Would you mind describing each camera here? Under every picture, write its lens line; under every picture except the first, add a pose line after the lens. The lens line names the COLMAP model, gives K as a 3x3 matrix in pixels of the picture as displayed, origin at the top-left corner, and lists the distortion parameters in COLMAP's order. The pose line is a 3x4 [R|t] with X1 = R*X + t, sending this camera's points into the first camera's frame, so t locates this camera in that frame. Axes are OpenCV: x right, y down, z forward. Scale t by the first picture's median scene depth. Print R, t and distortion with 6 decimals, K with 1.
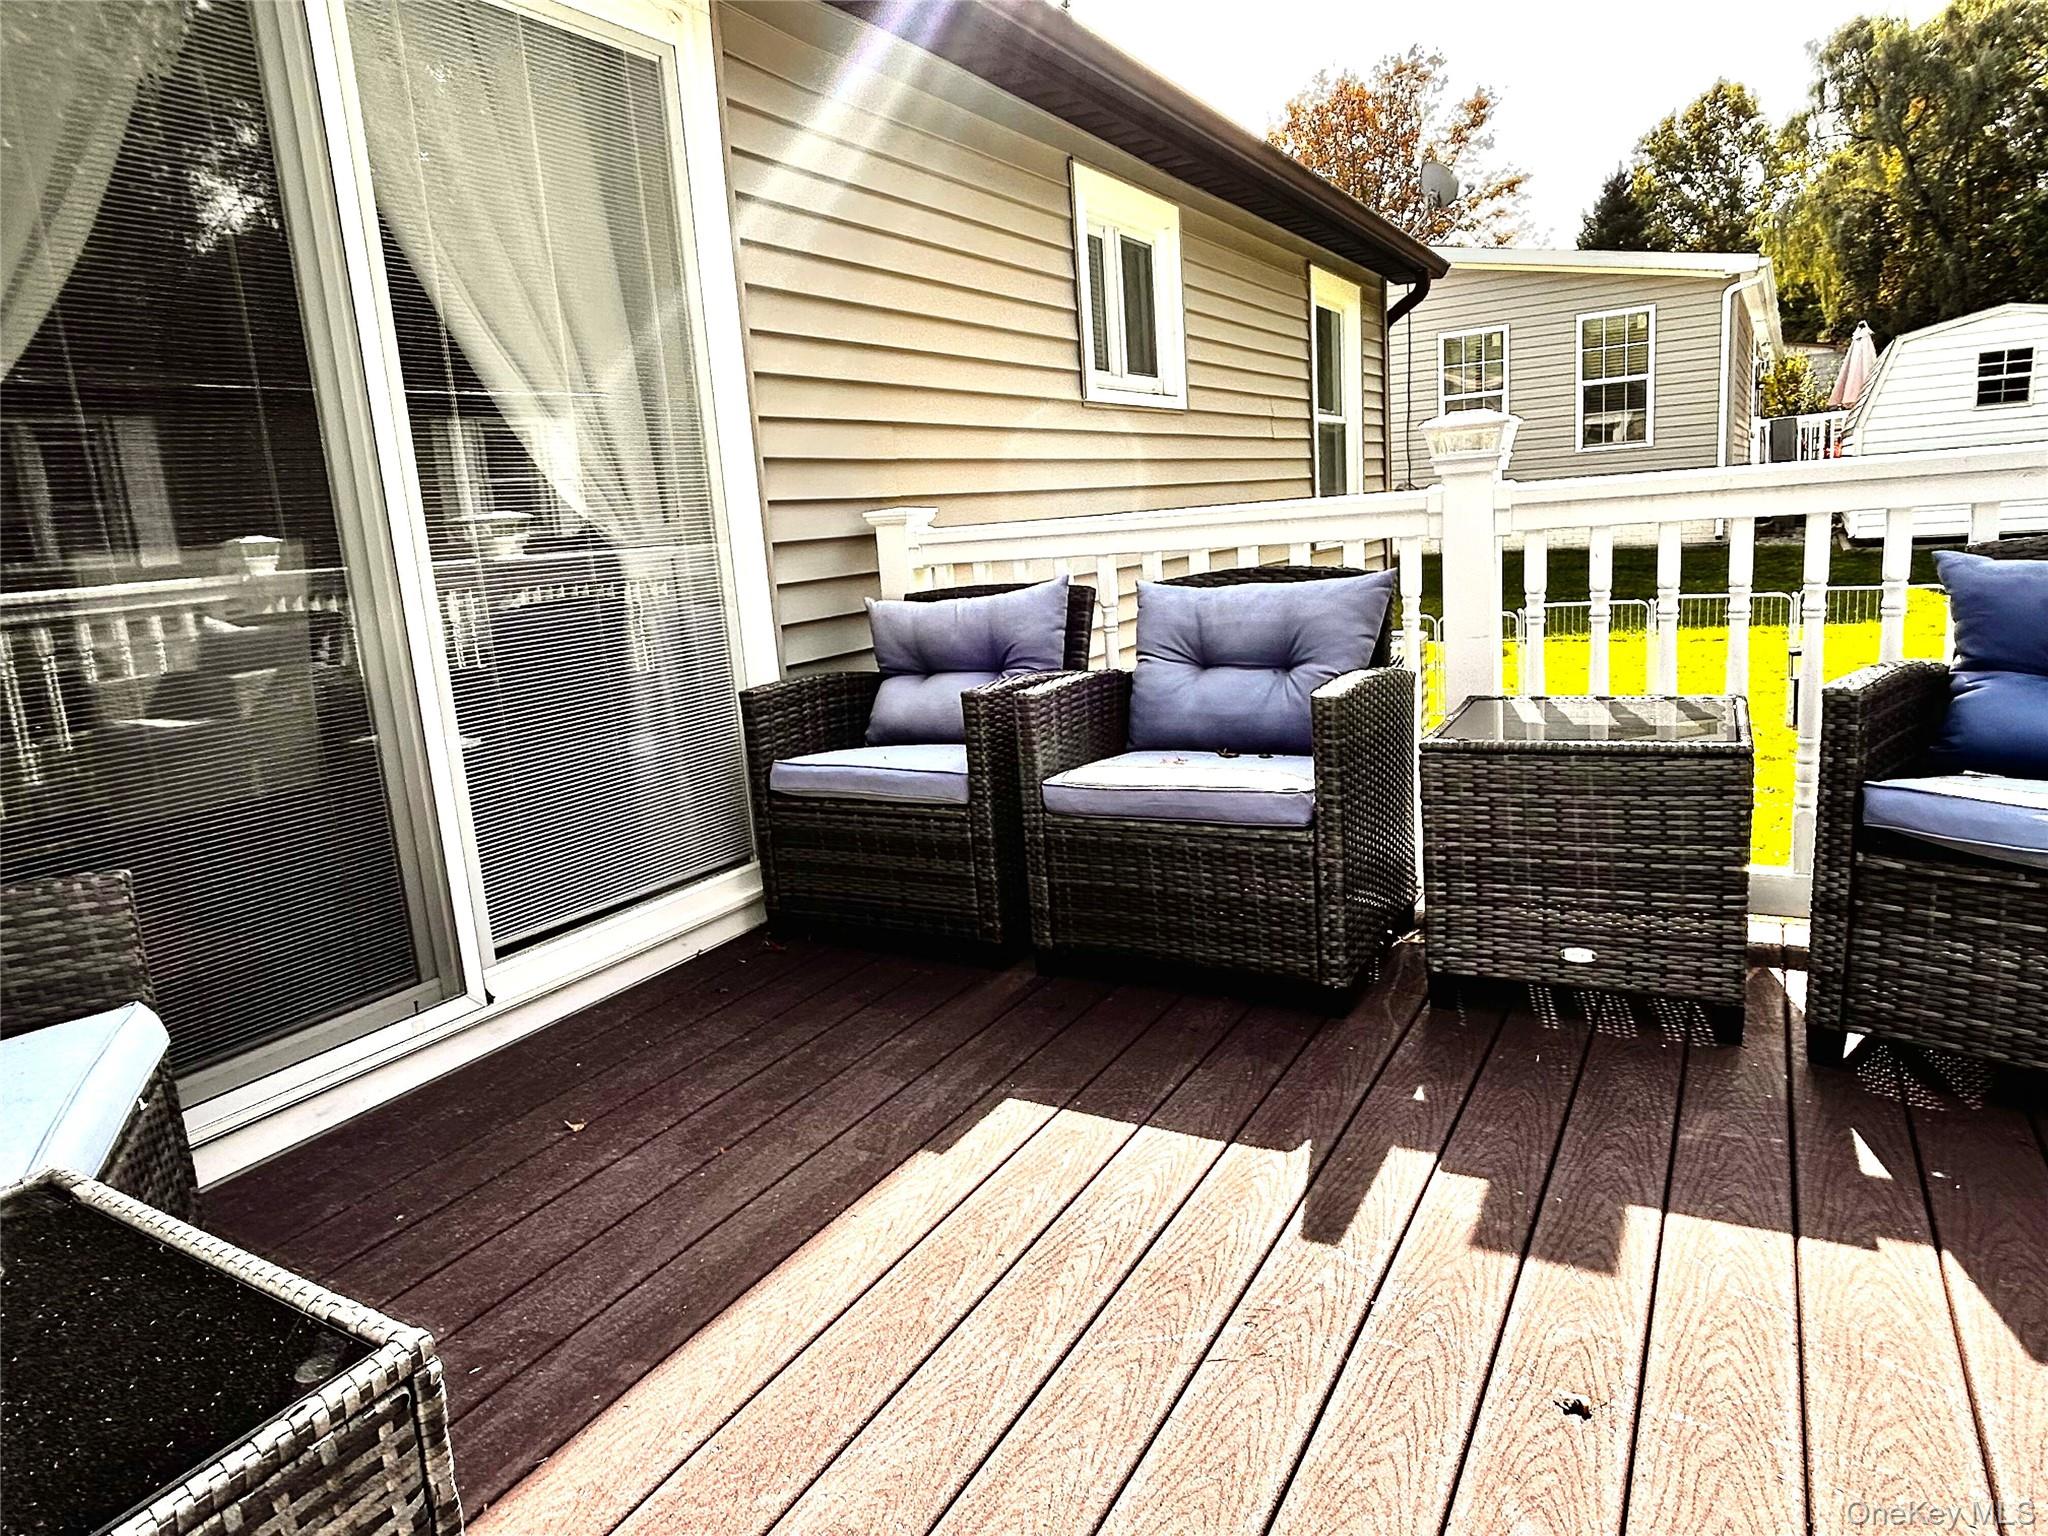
lens RADIAL K [[1232.2, 0, 1018.5], [0, 1232.2, 764.6], [0, 0, 1]] dist [-0.009397, 0.006621]
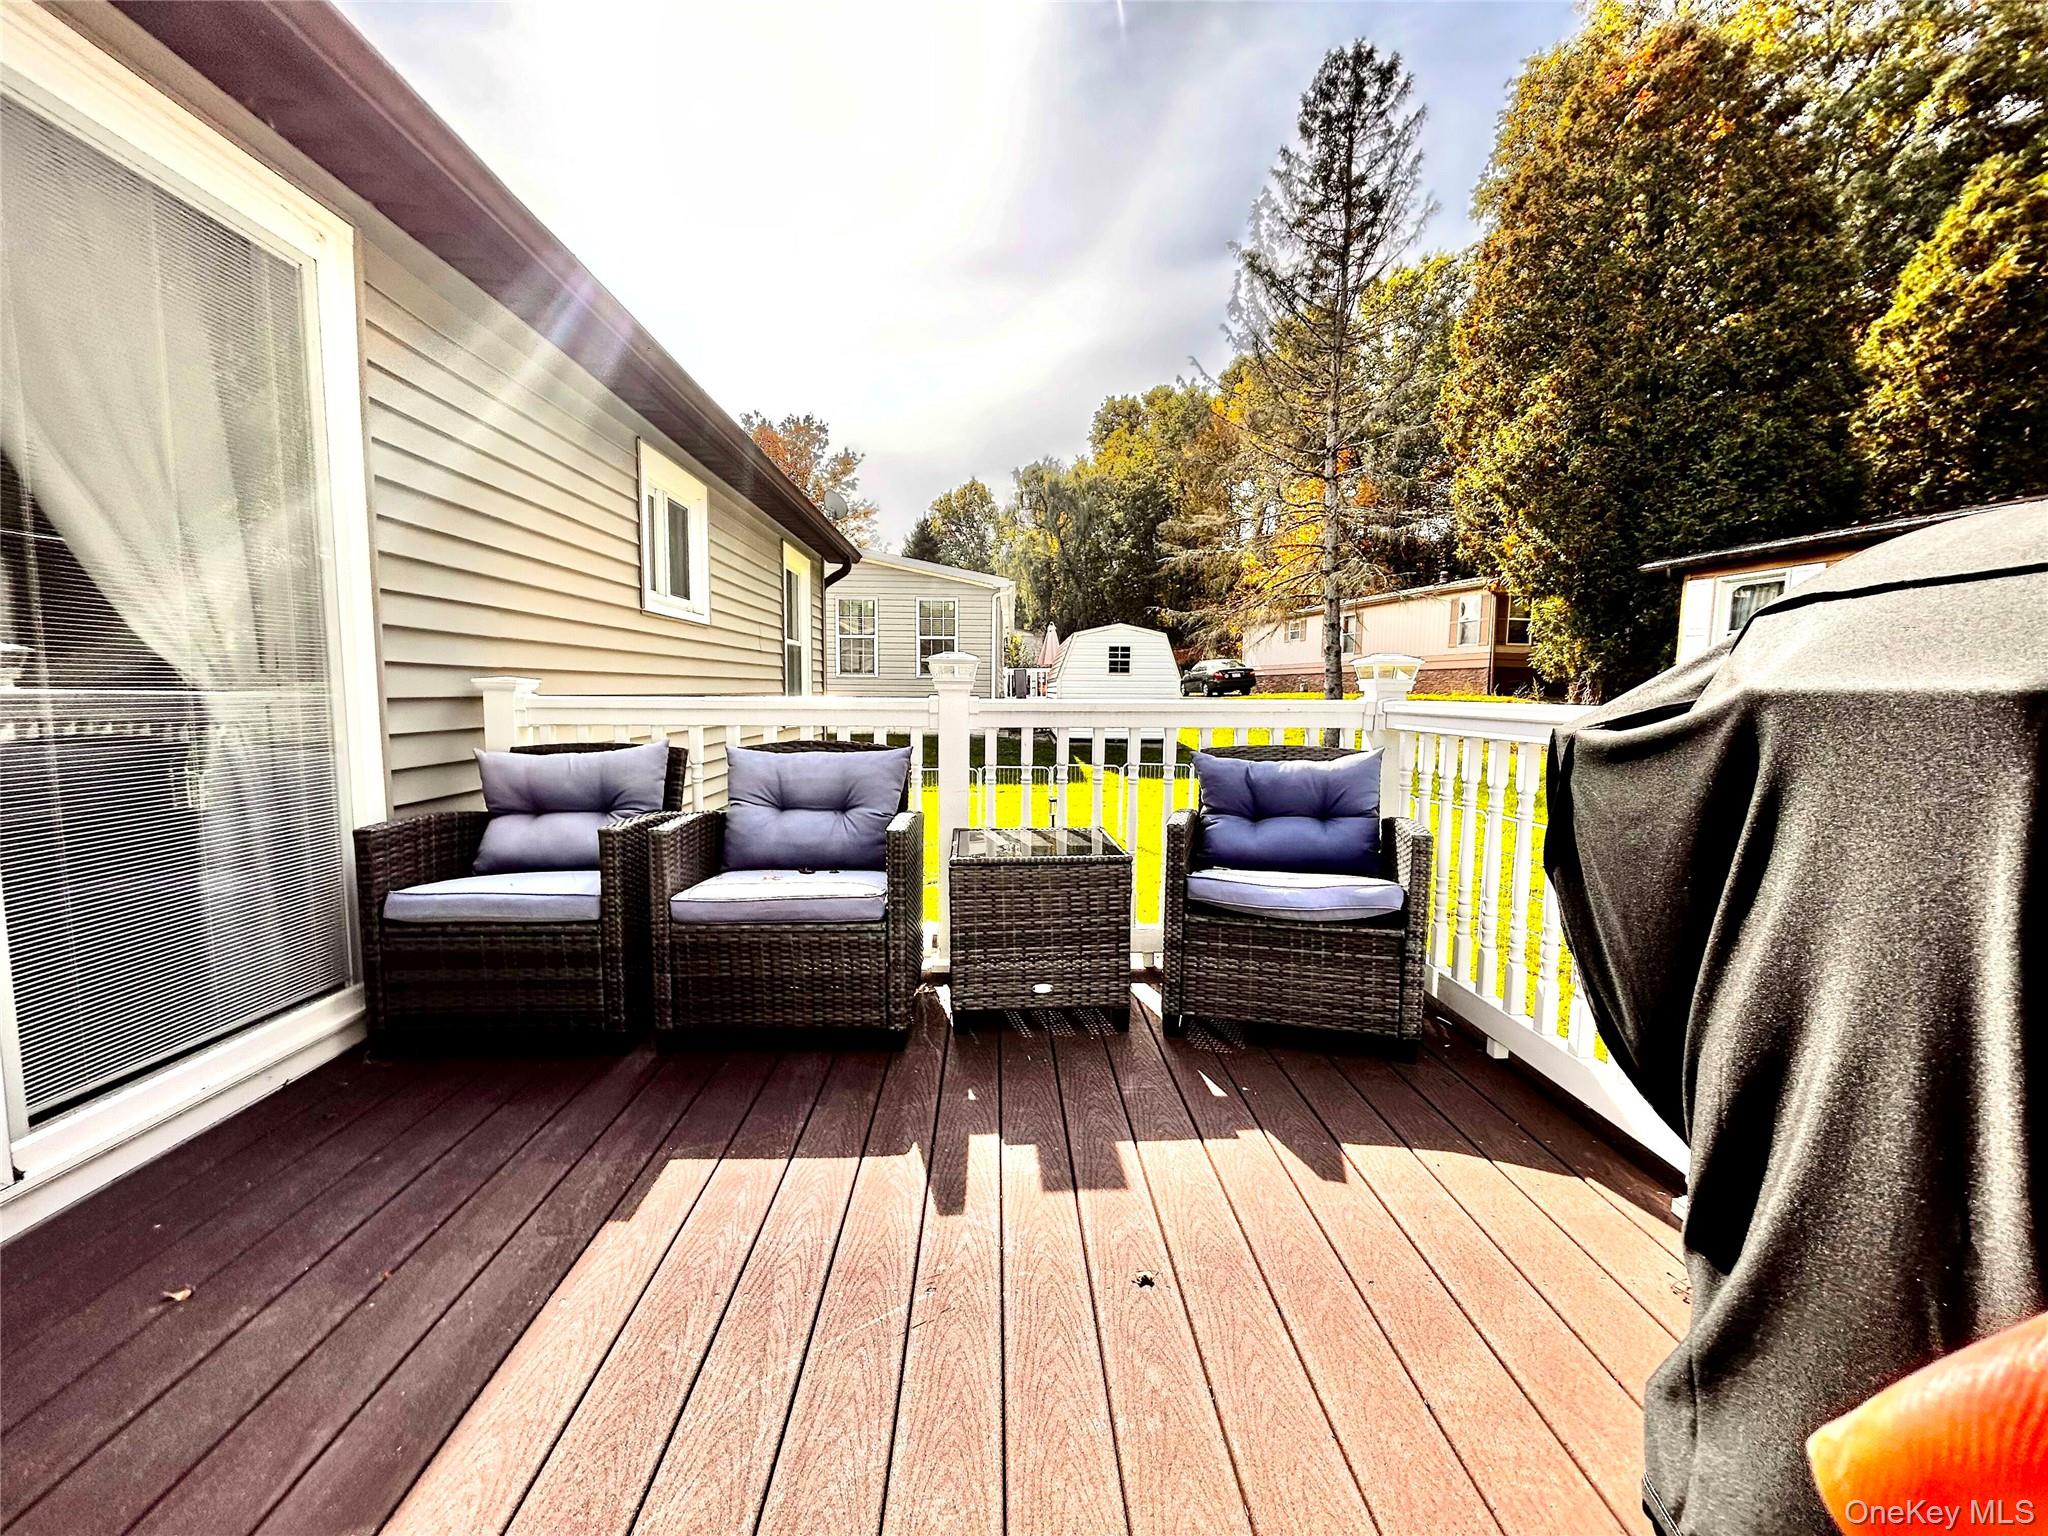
lens RADIAL K [[826.2, 0, 1026.7], [0, 826.2, 774.1], [0, 0, 1]] dist [0.000568, -0.000498]
pose [[0.837502, 0.028298, 0.545702, -0.140774], [0.035731, 0.993685, -0.106366, -0.009641], [-0.545265, 0.108581, 0.831201, 0.063148]]
